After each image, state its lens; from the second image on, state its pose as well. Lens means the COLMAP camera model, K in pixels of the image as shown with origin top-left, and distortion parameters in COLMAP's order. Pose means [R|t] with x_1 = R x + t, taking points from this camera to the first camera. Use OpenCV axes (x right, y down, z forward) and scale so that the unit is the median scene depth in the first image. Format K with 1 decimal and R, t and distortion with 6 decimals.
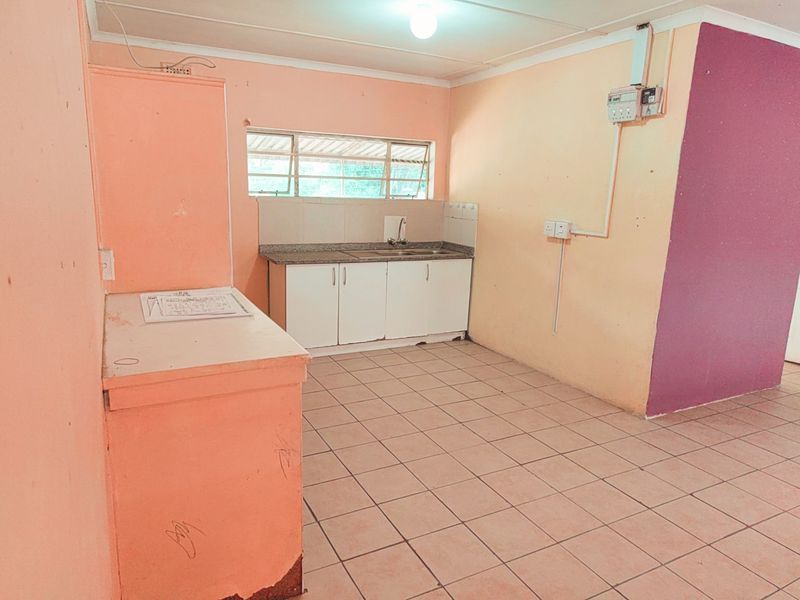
lens RADIAL K [[538.4, 0, 398.2], [0, 538.4, 298.7], [0, 0, 1]] dist [0.033451, -0.028716]
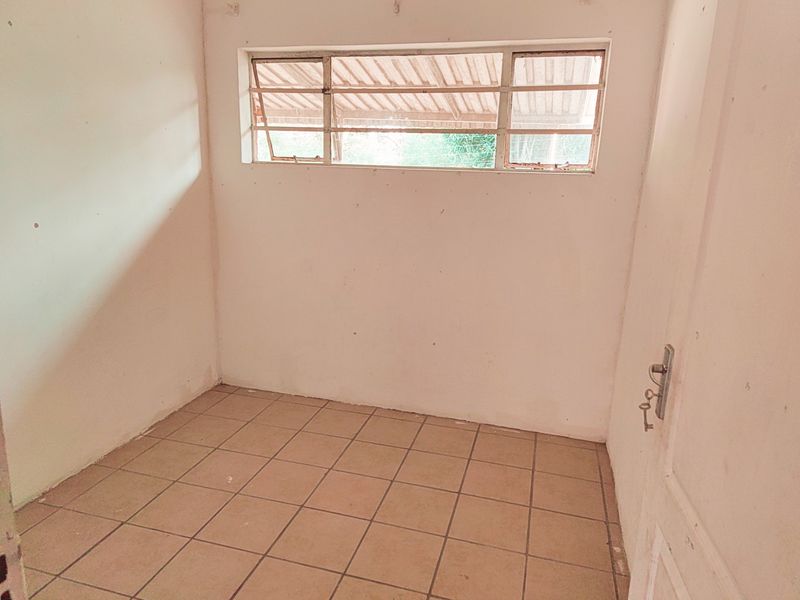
lens RADIAL K [[538.4, 0, 397.1], [0, 538.4, 299.0], [0, 0, 1]] dist [0.033451, -0.028716]
pose [[0.718362, 0.161014, -0.676779, 0.338440], [-0.146112, 0.986068, 0.079508, -0.114915], [0.680152, 0.041770, 0.731880, 0.710764]]
